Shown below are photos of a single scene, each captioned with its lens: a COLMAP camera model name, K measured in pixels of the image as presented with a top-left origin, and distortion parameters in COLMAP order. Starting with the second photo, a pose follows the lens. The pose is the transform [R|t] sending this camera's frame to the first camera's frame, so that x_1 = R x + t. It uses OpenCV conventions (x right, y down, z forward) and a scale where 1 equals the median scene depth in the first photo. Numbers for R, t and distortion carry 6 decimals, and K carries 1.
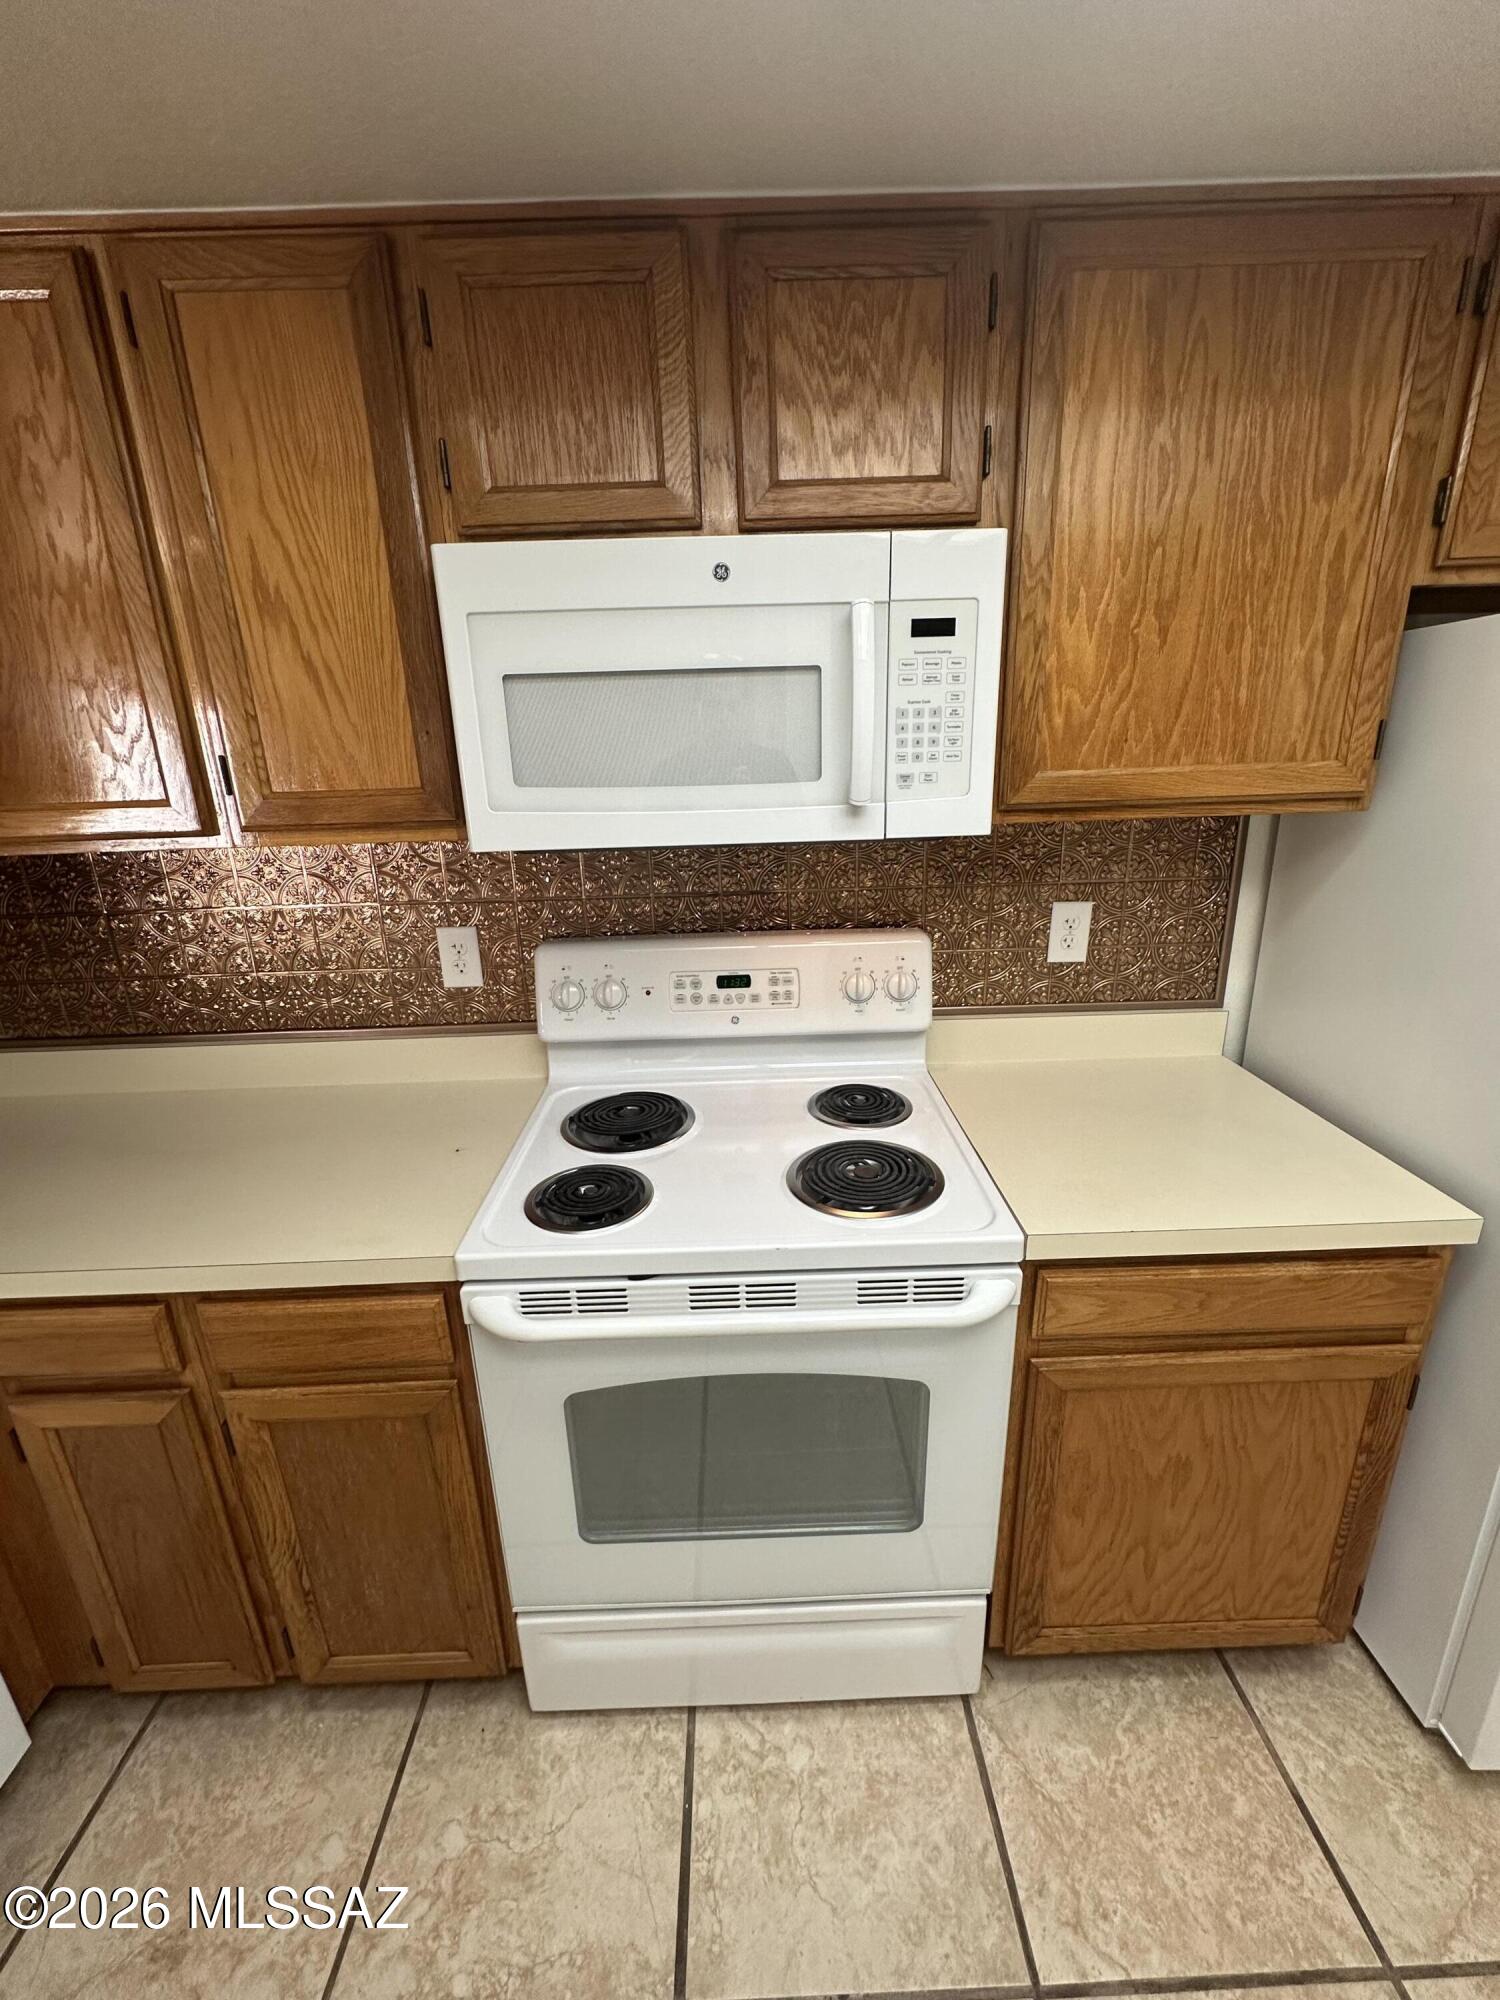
lens RADIAL K [[801.6, 0, 743.6], [0, 801.6, 995.5], [0, 0, 1]] dist [-0.005116, 0.001432]
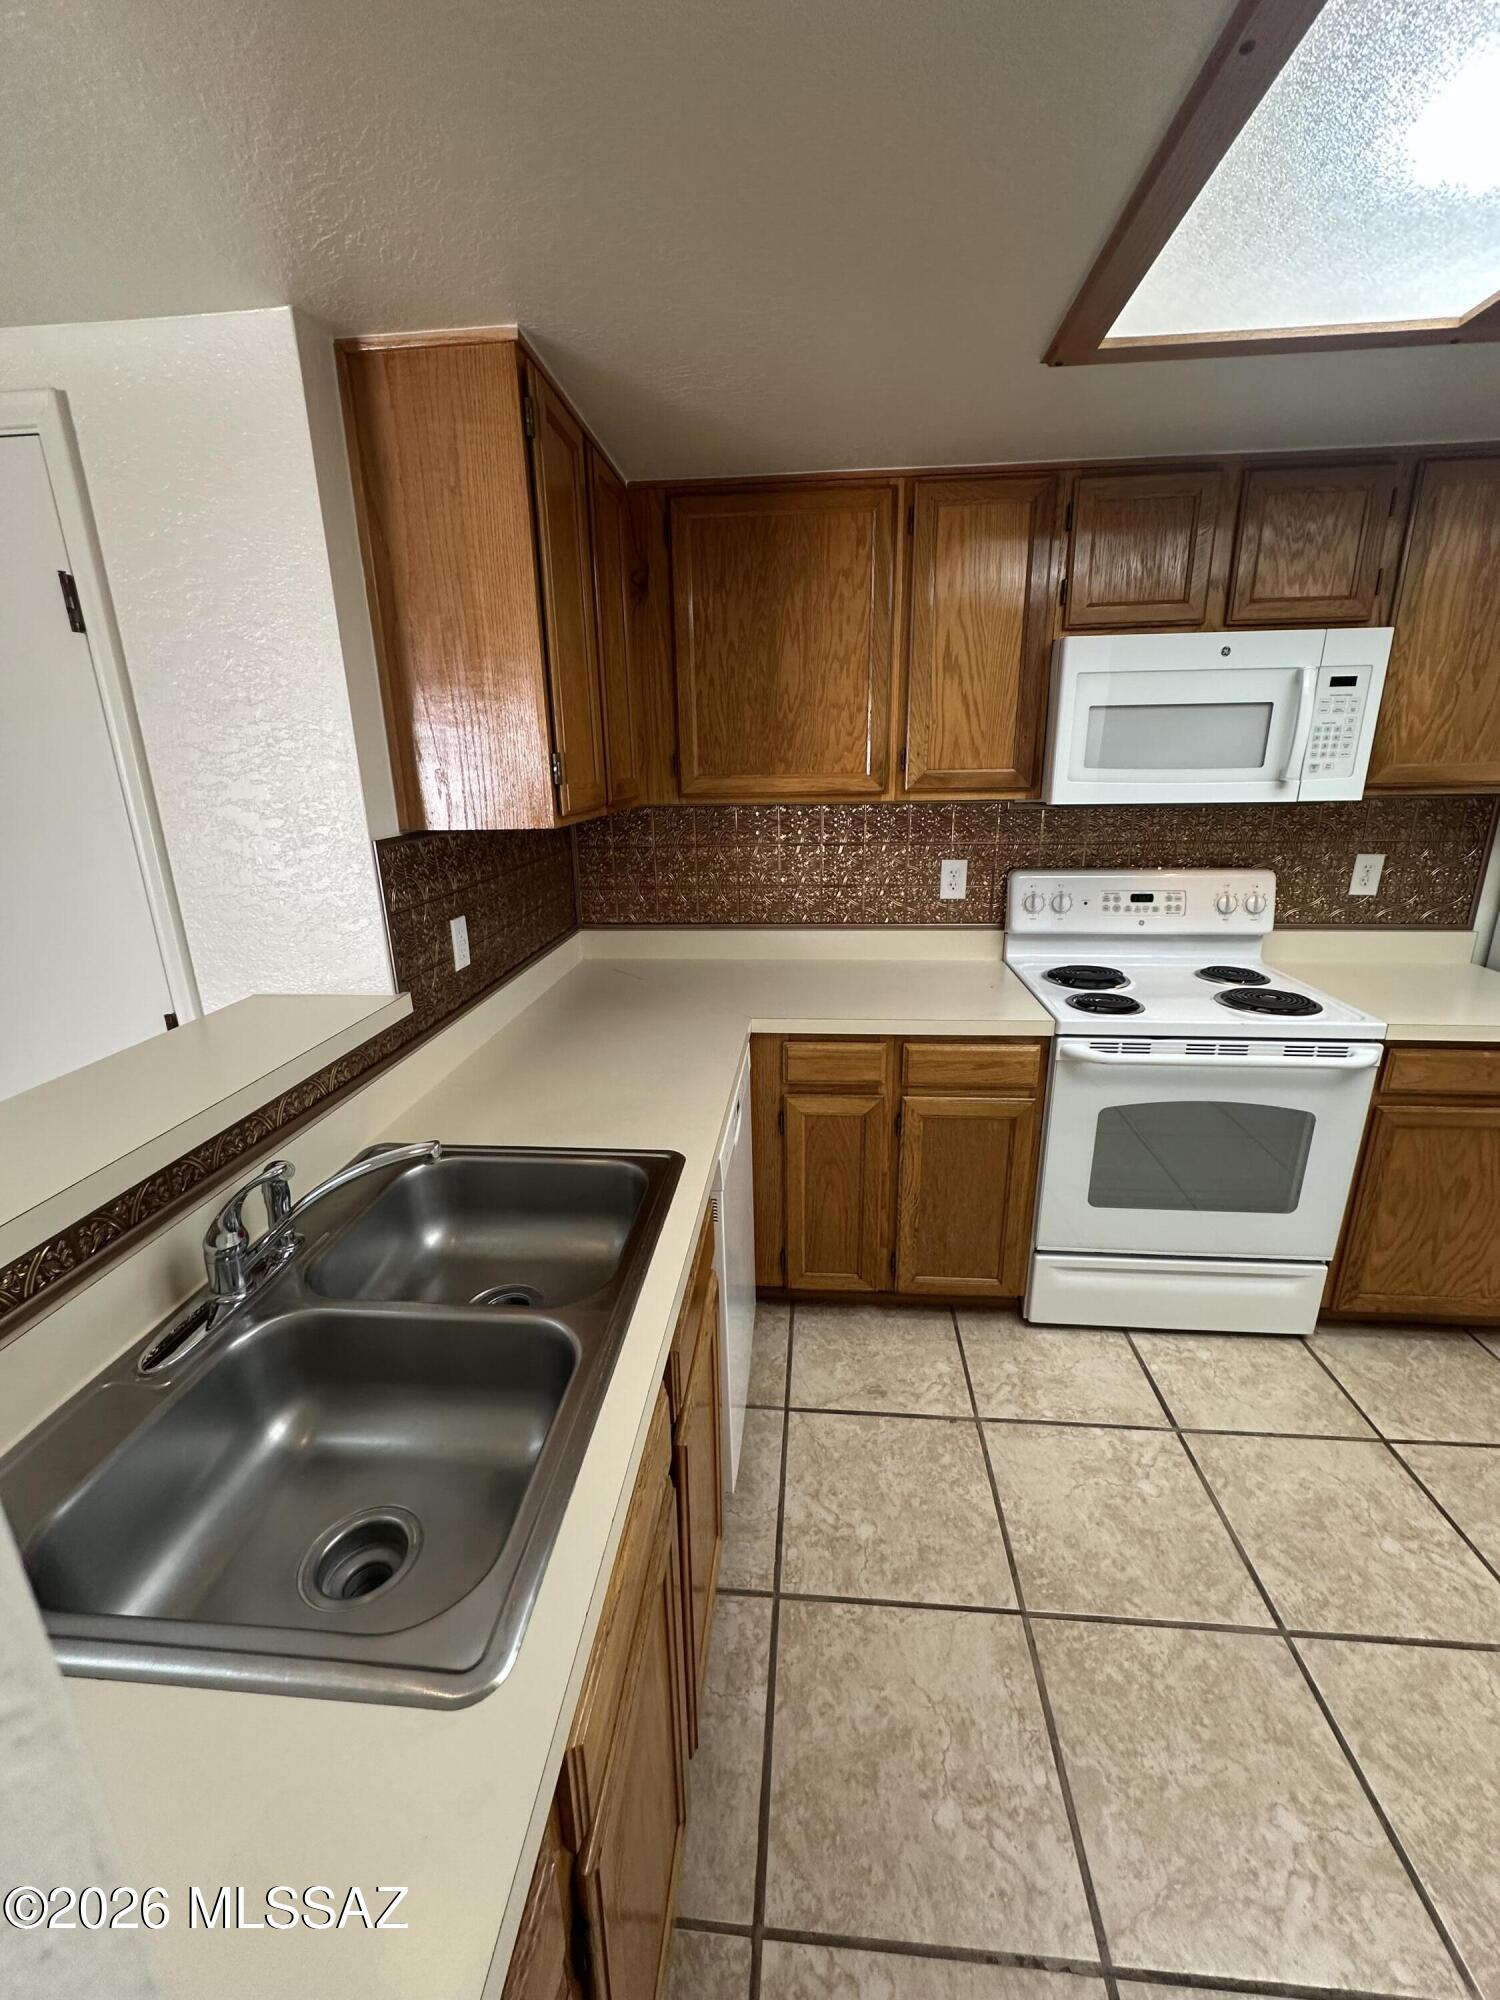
lens RADIAL K [[801.6, 0, 742.4], [0, 801.6, 996.0], [0, 0, 1]] dist [-0.005116, 0.001432]
pose [[0.994305, 0.042115, -0.097900, -0.830547], [-0.042731, 0.999078, -0.004203, 0.282885], [0.097633, 0.008363, 0.995187, -0.833512]]
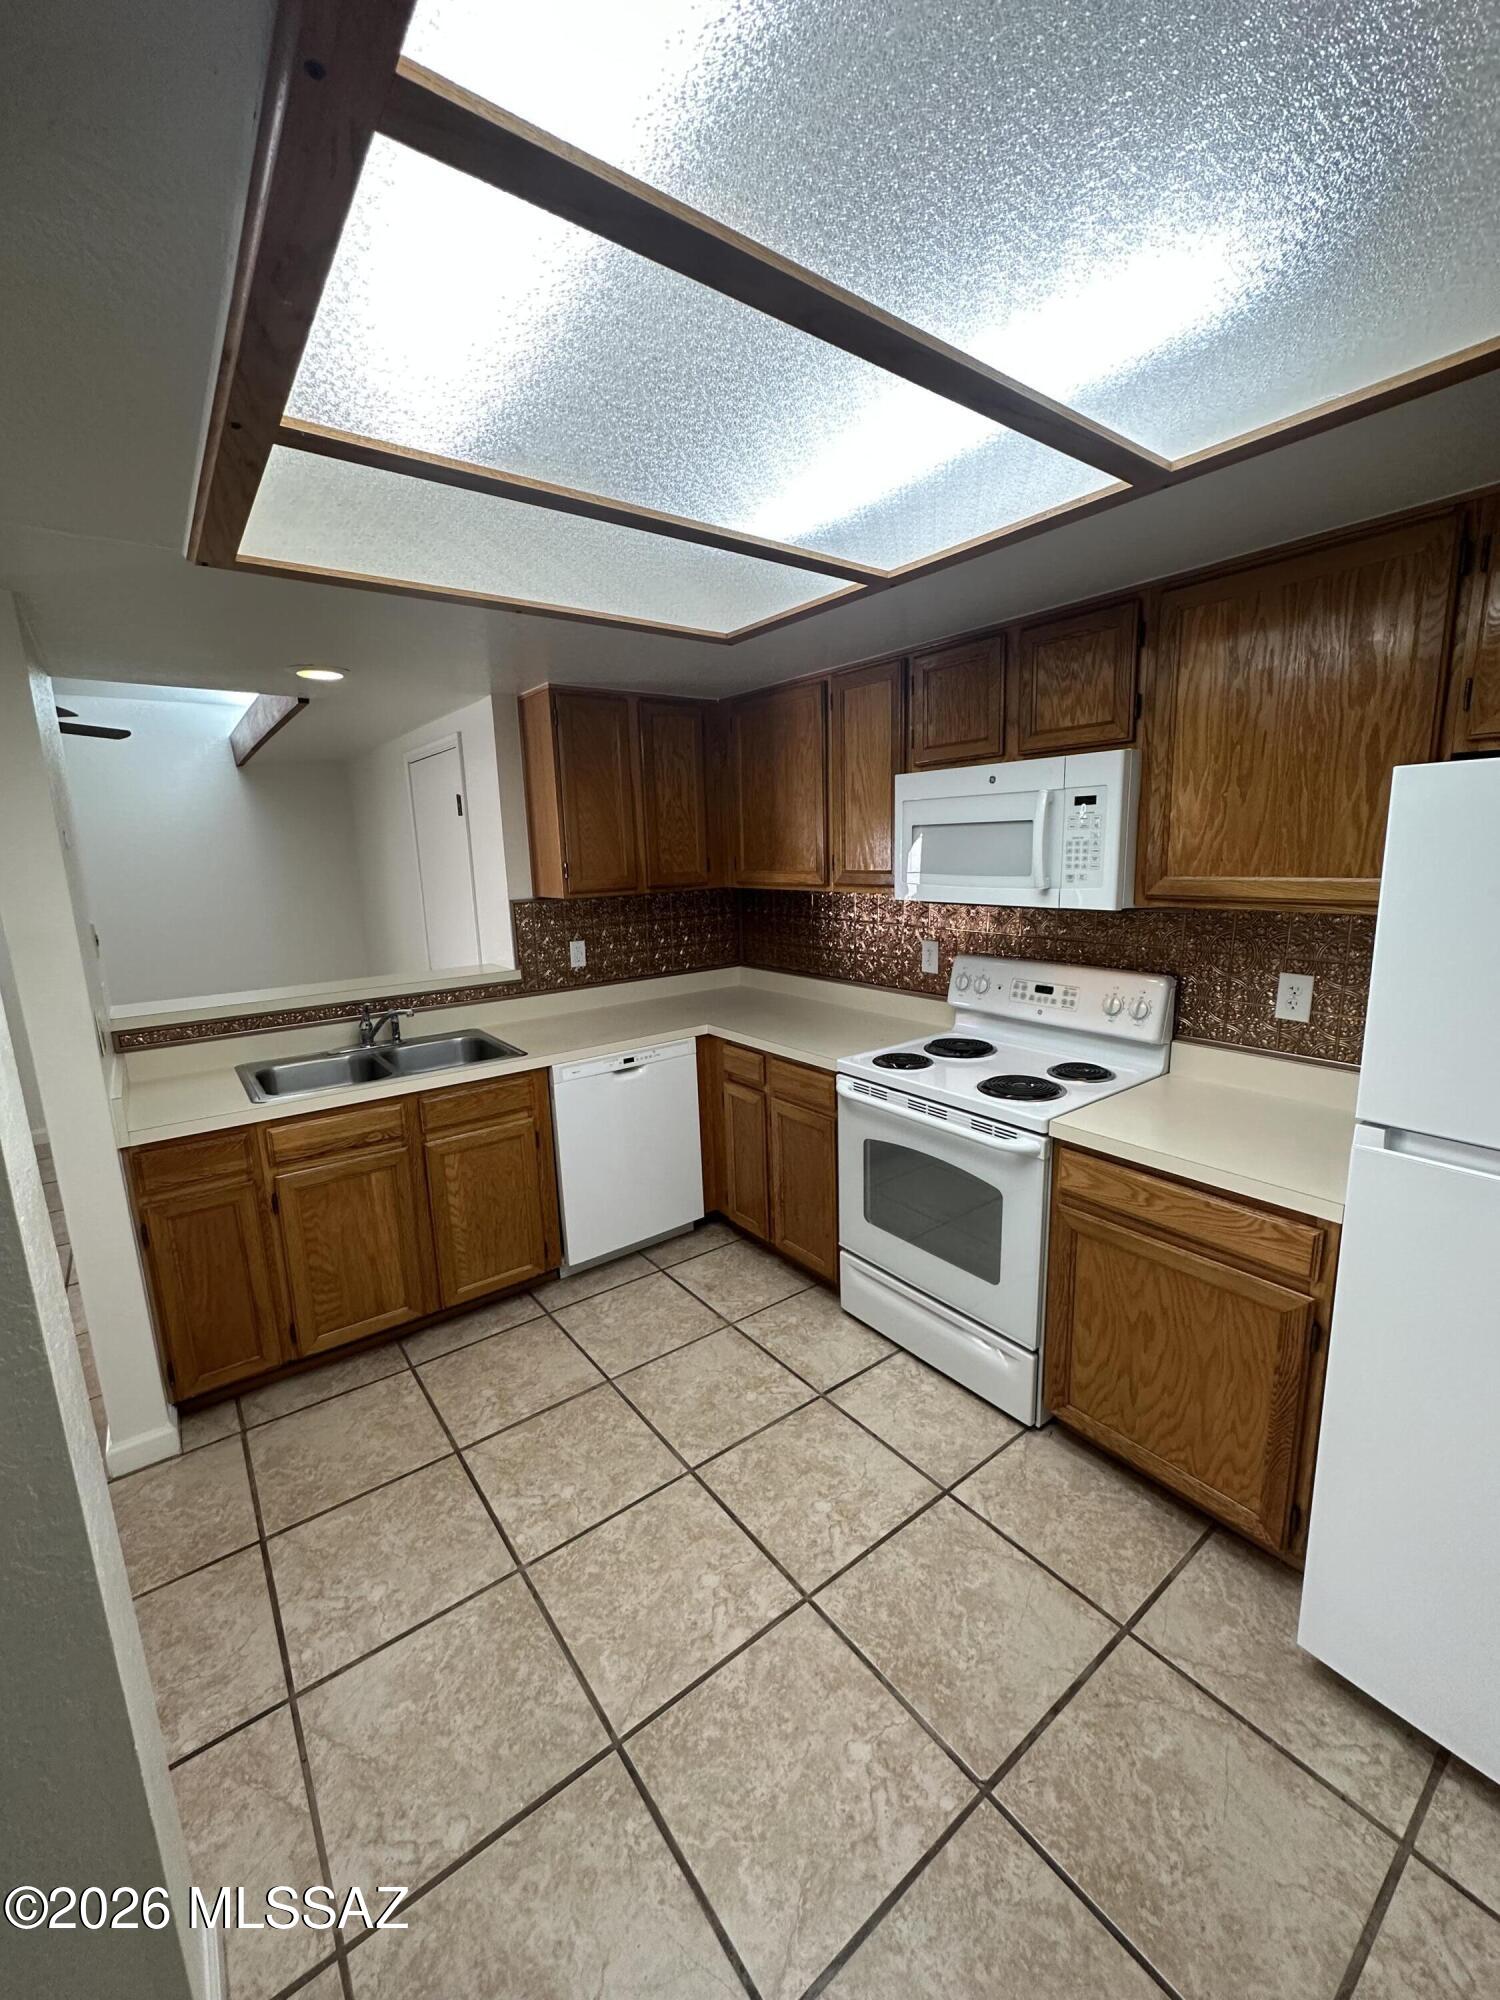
lens RADIAL K [[801.6, 0, 752.4], [0, 801.6, 996.4], [0, 0, 1]] dist [-0.005116, 0.001432]
pose [[0.589408, 0.163808, -0.791053, 1.272577], [-0.227095, 0.973335, 0.032347, 0.107185], [0.775259, 0.160578, 0.610891, -0.664505]]
